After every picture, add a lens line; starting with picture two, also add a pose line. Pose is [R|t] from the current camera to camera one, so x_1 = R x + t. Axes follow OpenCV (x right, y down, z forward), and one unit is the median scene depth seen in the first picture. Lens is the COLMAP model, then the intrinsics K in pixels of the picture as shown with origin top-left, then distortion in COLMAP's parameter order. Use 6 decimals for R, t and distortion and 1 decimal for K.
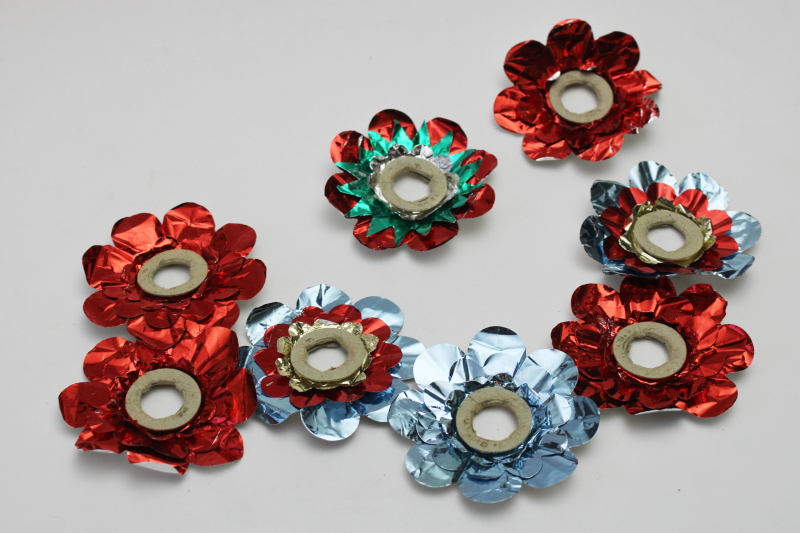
lens RADIAL K [[1205.8, 0, 398.7], [0, 1205.8, 264.6], [0, 0, 1]] dist [-0.054550, 0.000000]
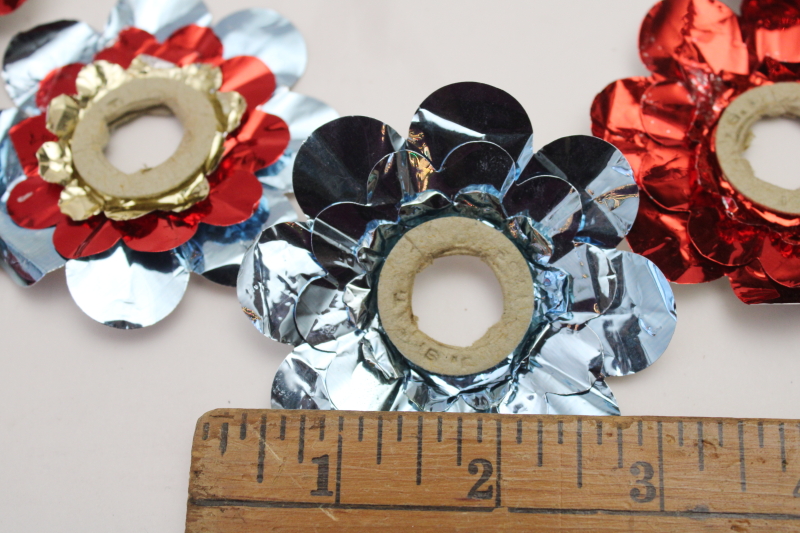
lens RADIAL K [[1205.8, 0, 394.5], [0, 1205.8, 266.6], [0, 0, 1]] dist [-0.054550, 0.000000]
pose [[0.997232, 0.034345, -0.065944, 0.080395], [-0.011501, 0.947500, 0.319550, -0.035430], [0.073457, -0.317907, 0.945272, 0.504425]]
